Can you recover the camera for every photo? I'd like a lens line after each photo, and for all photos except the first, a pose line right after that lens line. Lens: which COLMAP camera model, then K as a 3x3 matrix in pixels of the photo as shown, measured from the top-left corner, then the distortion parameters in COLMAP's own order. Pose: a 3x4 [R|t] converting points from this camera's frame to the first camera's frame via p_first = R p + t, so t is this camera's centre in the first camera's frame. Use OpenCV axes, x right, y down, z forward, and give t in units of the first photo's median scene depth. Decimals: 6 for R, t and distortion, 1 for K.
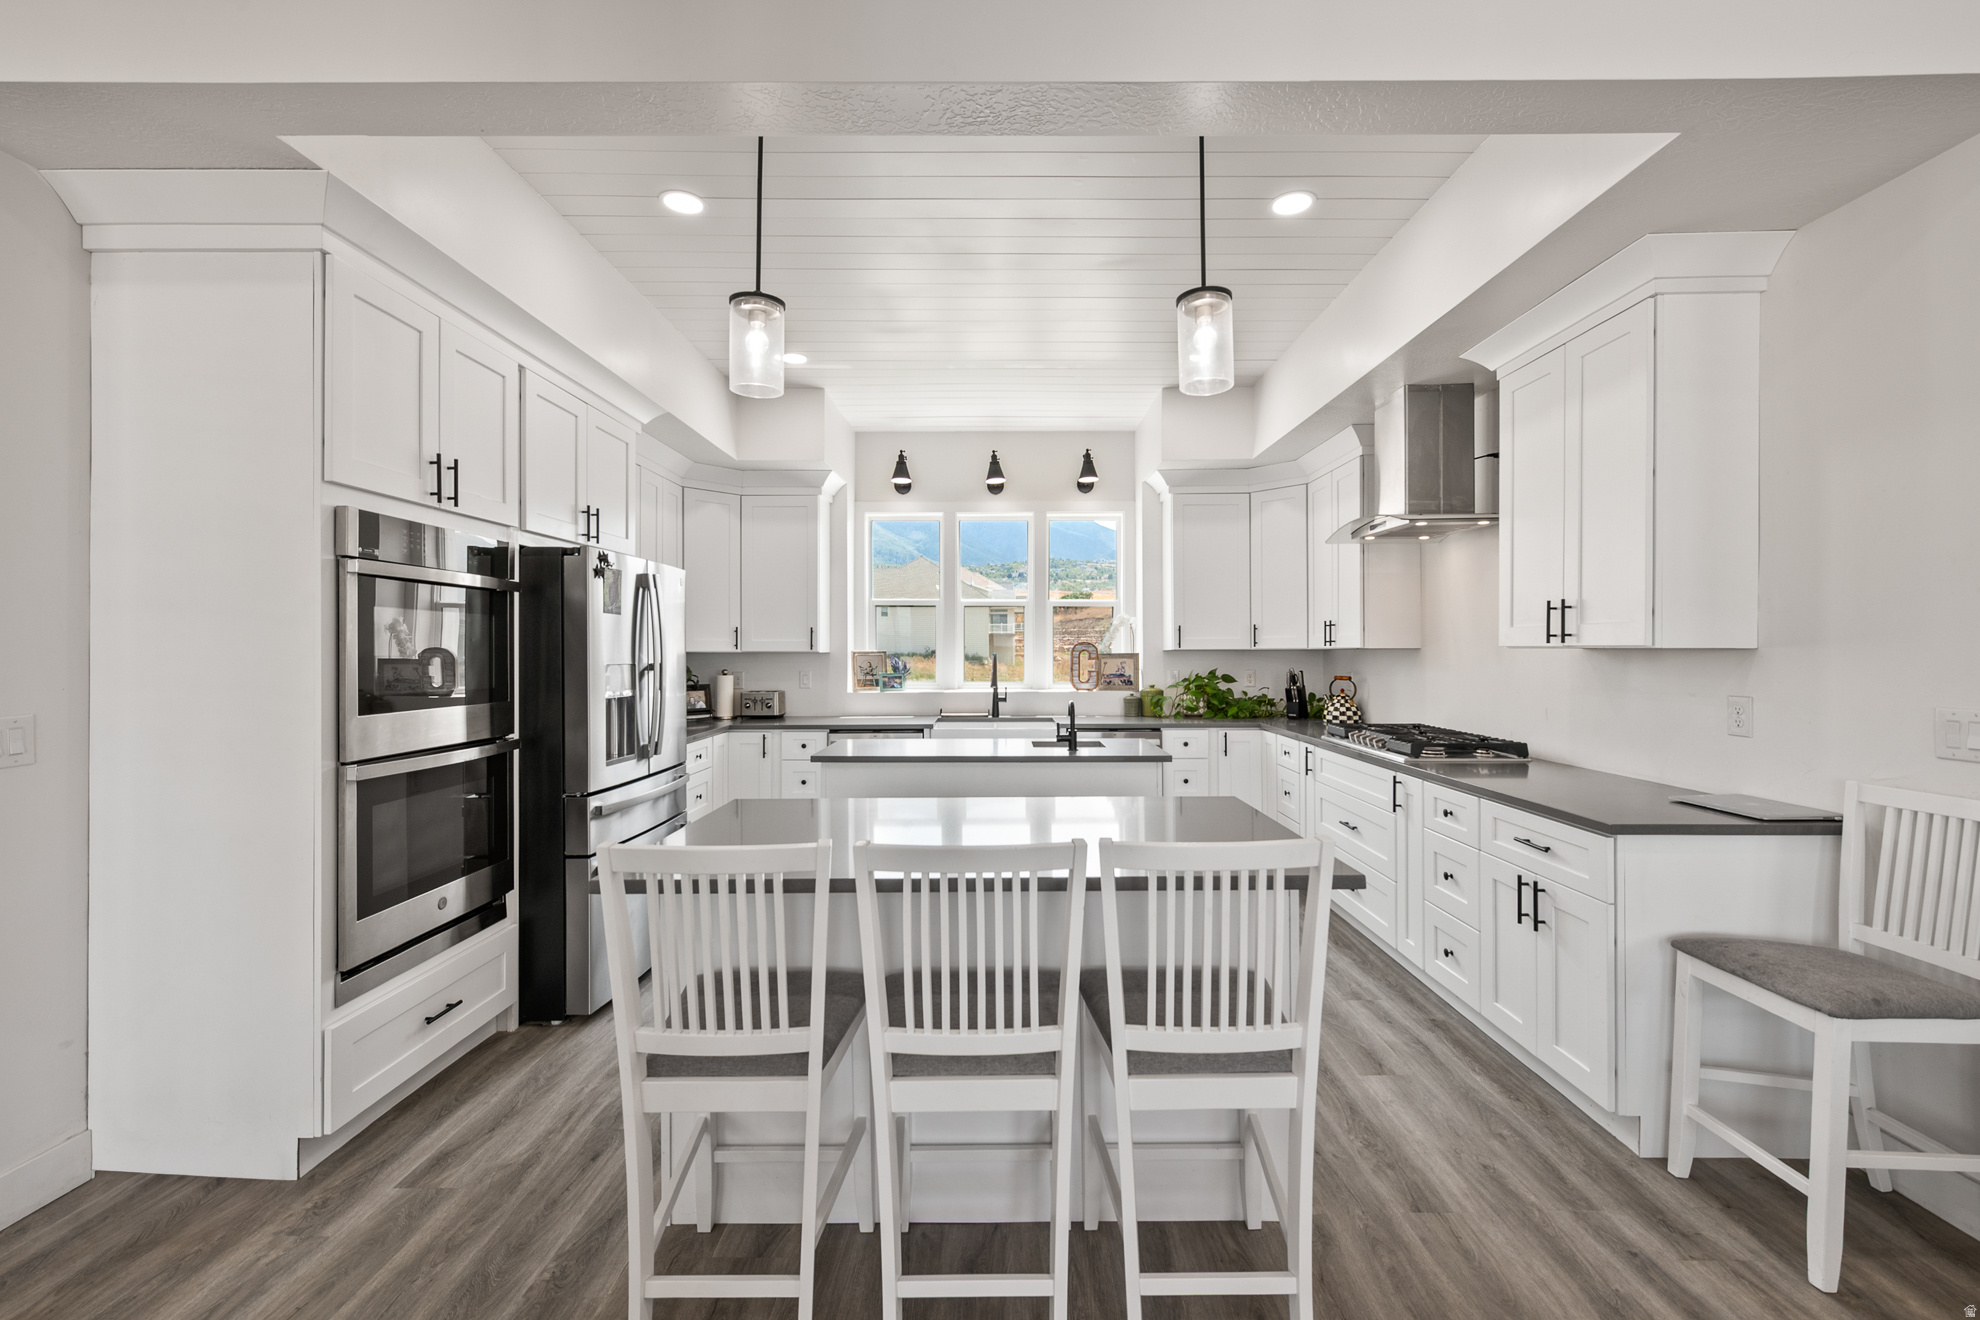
lens RADIAL K [[848.7, 0, 1001.9], [0, 848.7, 655.4], [0, 0, 1]] dist [-0.003471, -0.001253]
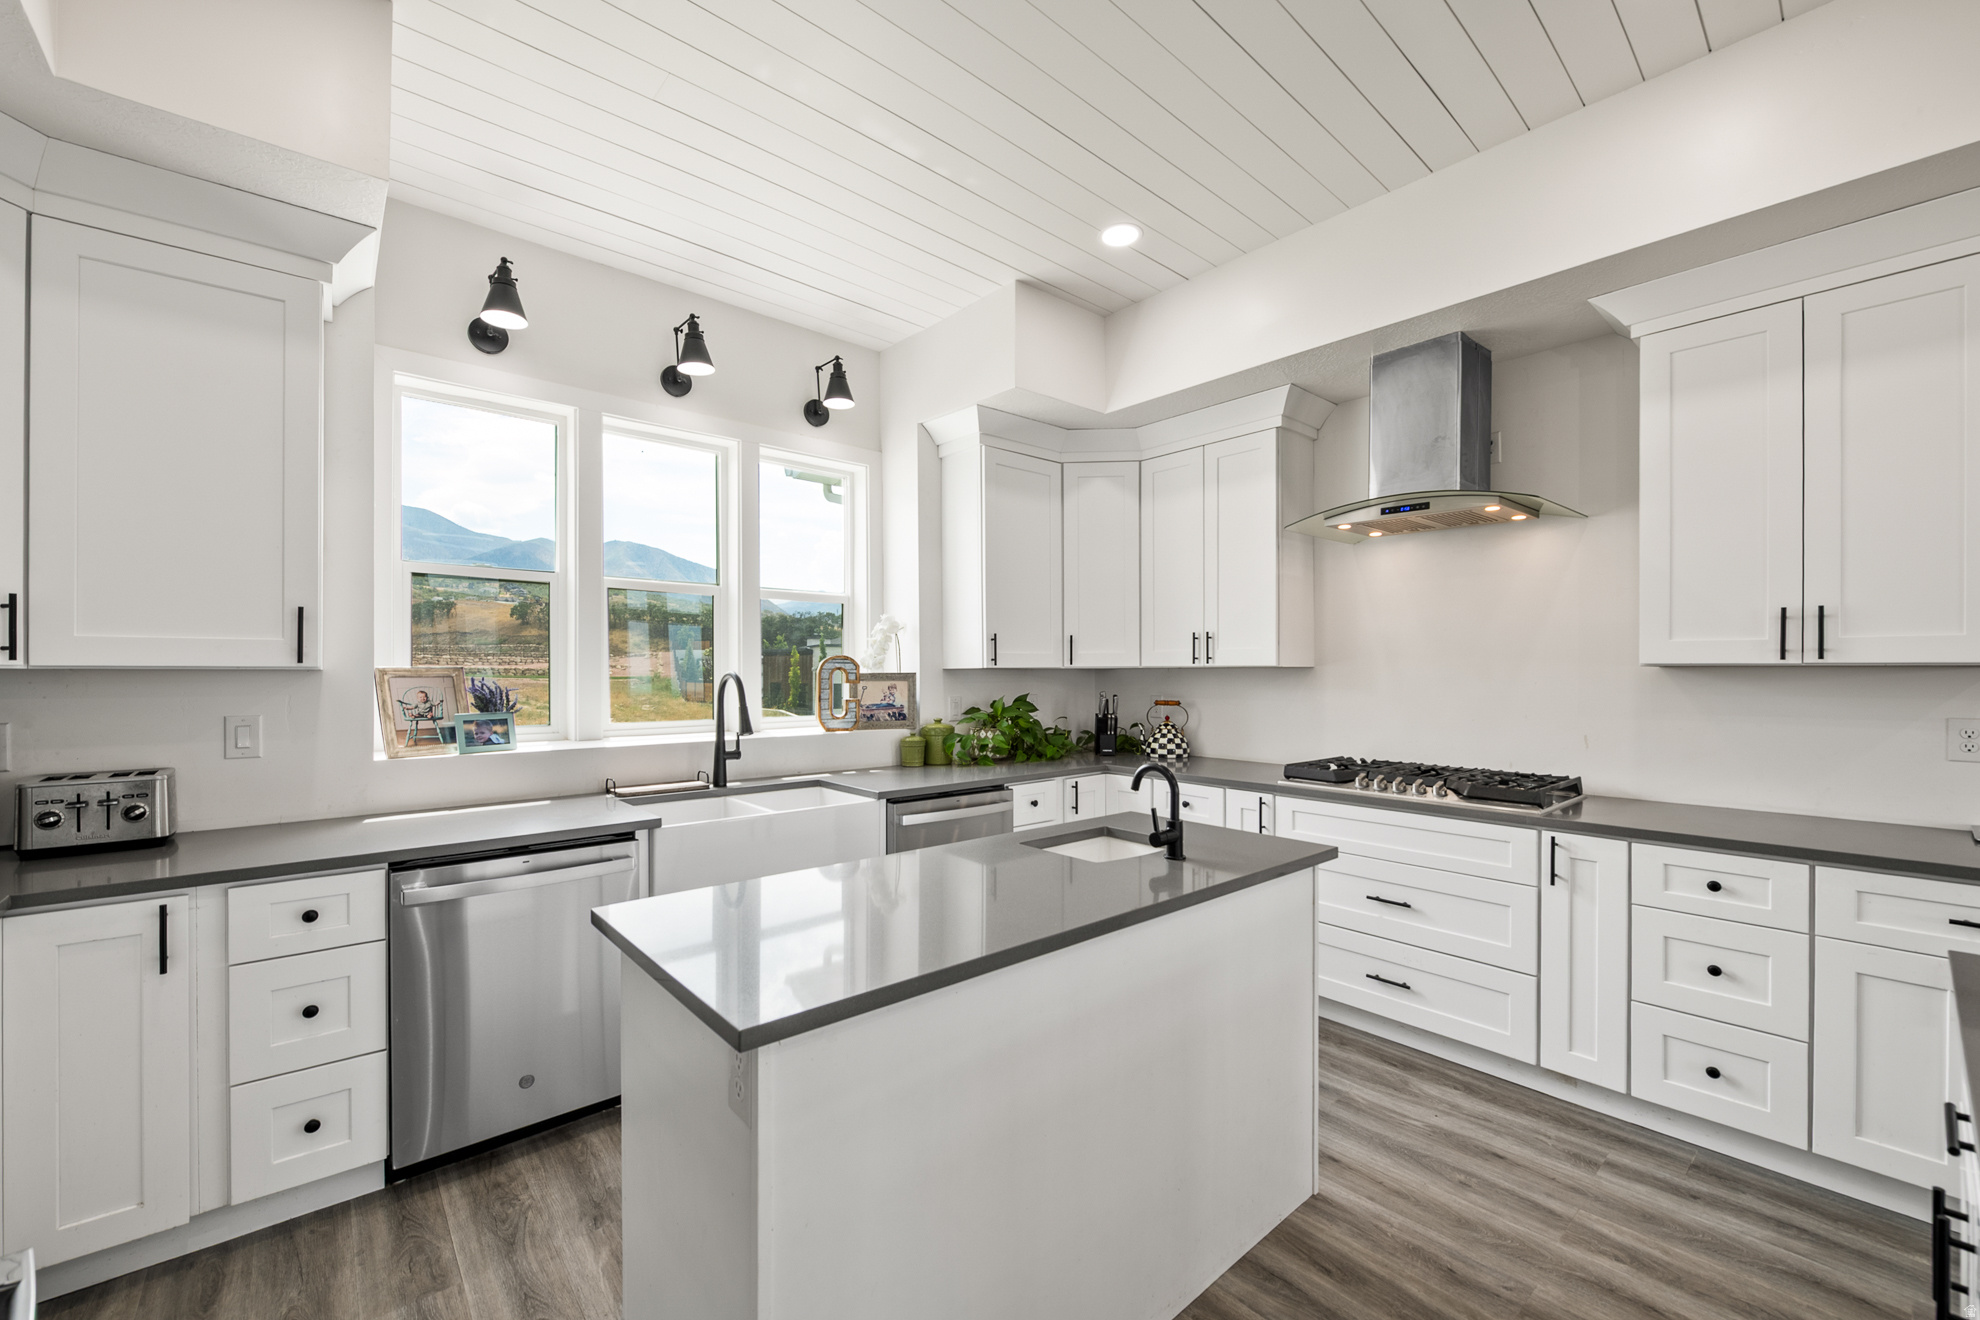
lens RADIAL K [[795.1, 0, 989.4], [0, 795.1, 675.0], [0, 0, 1]] dist [-0.008996, -0.000541]
pose [[0.743113, 0.000715, 0.669165, -0.230170], [0.000842, 0.999998, -0.002003, 0.000346], [-0.669165, 0.002052, 0.743111, 0.505462]]
